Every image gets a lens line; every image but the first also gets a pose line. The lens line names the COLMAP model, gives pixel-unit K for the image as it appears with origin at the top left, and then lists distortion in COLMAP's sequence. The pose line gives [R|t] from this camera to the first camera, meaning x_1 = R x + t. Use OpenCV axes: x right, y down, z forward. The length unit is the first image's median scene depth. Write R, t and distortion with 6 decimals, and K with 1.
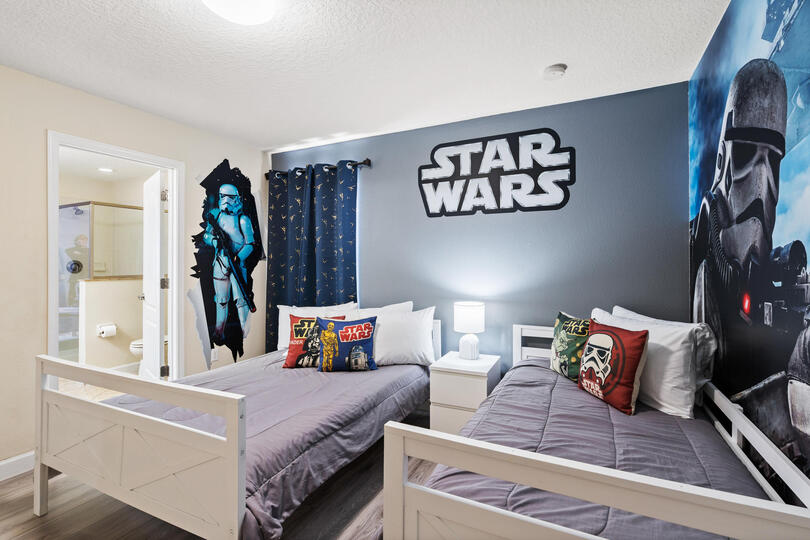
lens RADIAL K [[373.2, 0, 406.6], [0, 373.2, 262.2], [0, 0, 1]] dist [-0.002701, -0.000185]
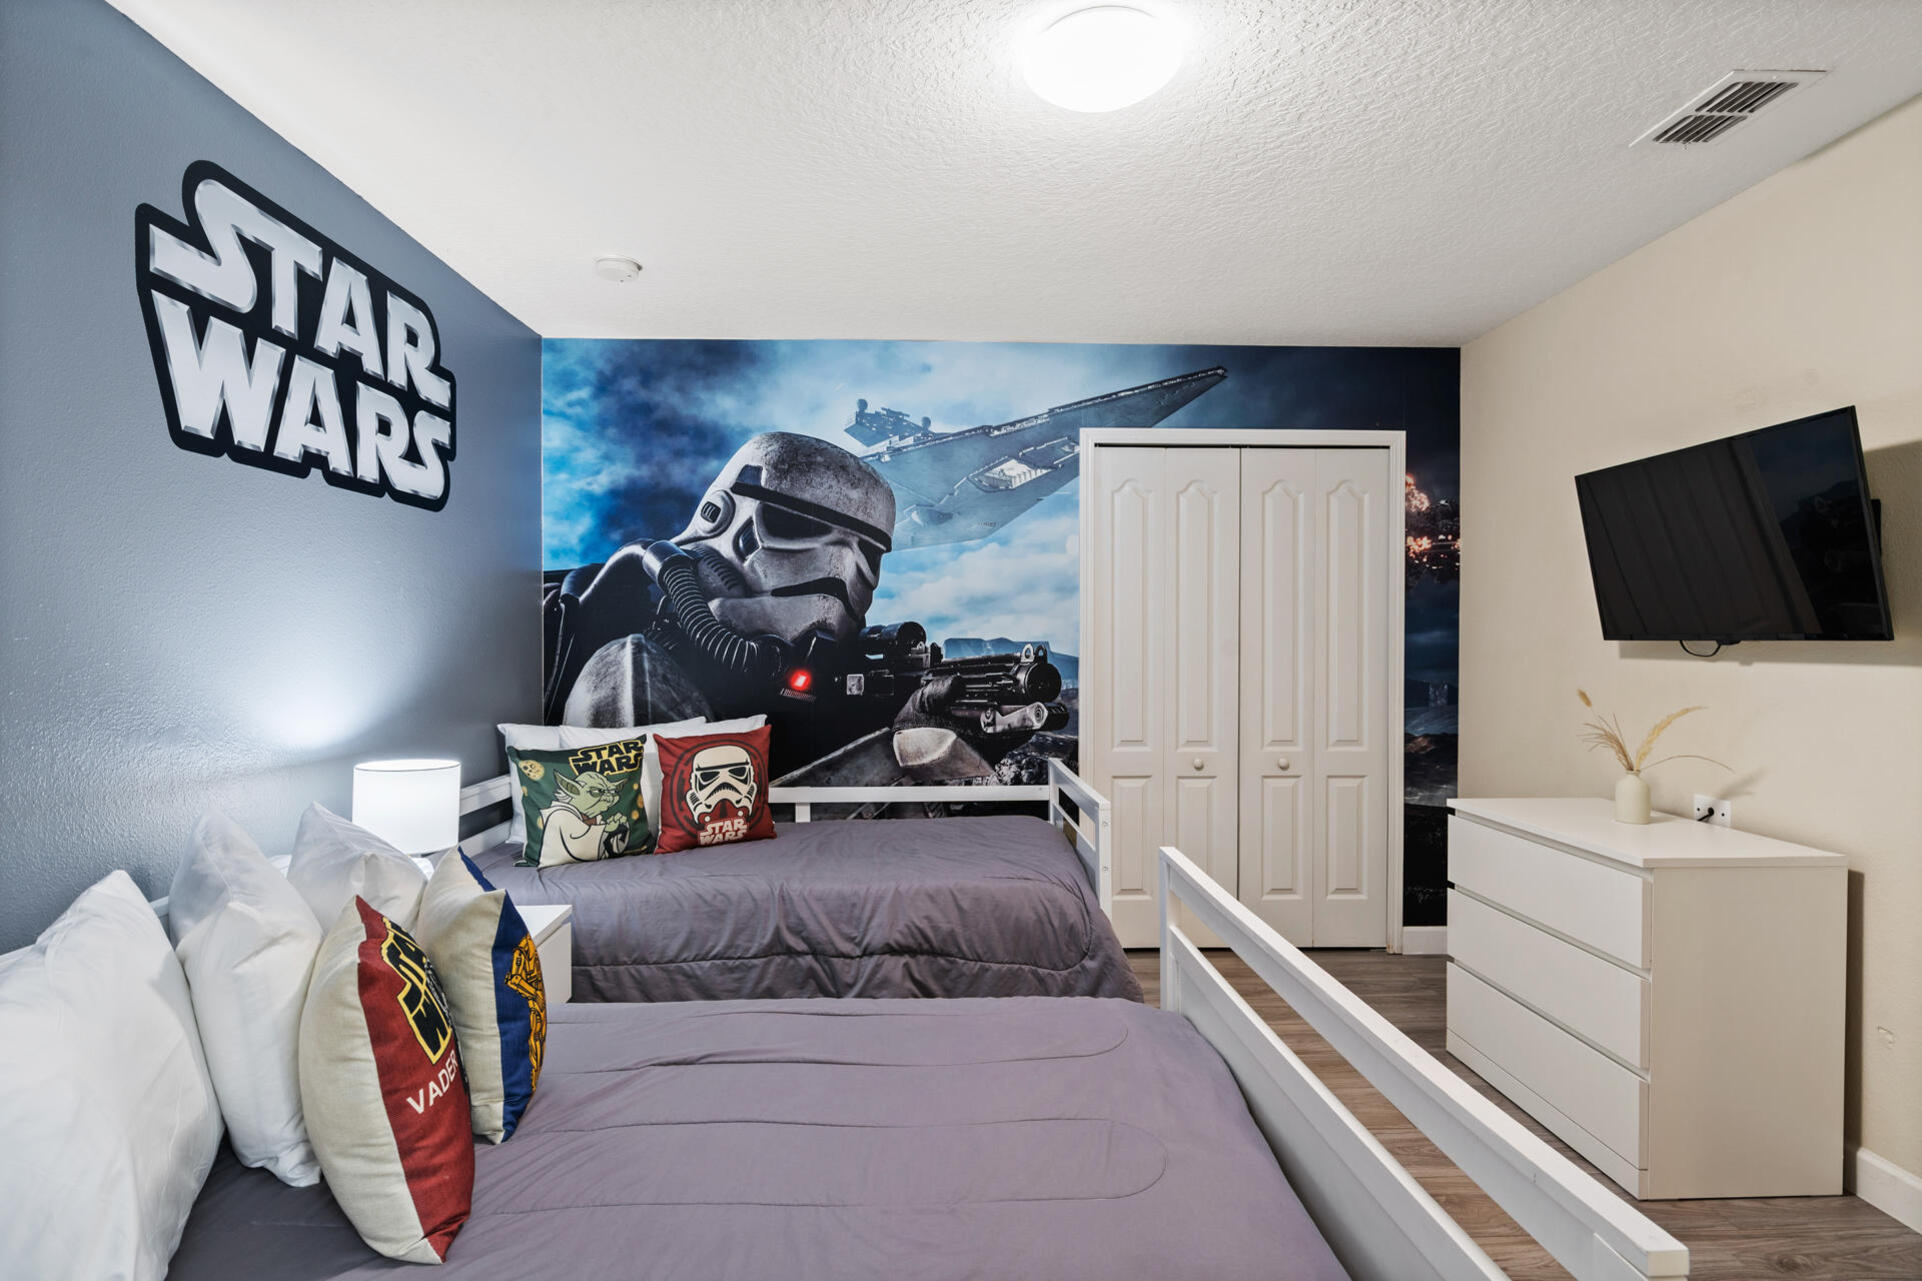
lens RADIAL K [[989.5, 0, 959.0], [0, 989.5, 645.4], [0, 0, 1]] dist [0.002320, 0.000328]
pose [[-0.478917, -0.009028, 0.877814, -0.770199], [-0.002919, 0.999958, 0.008691, -0.002632], [-0.877855, 0.001600, -0.478923, 0.926533]]
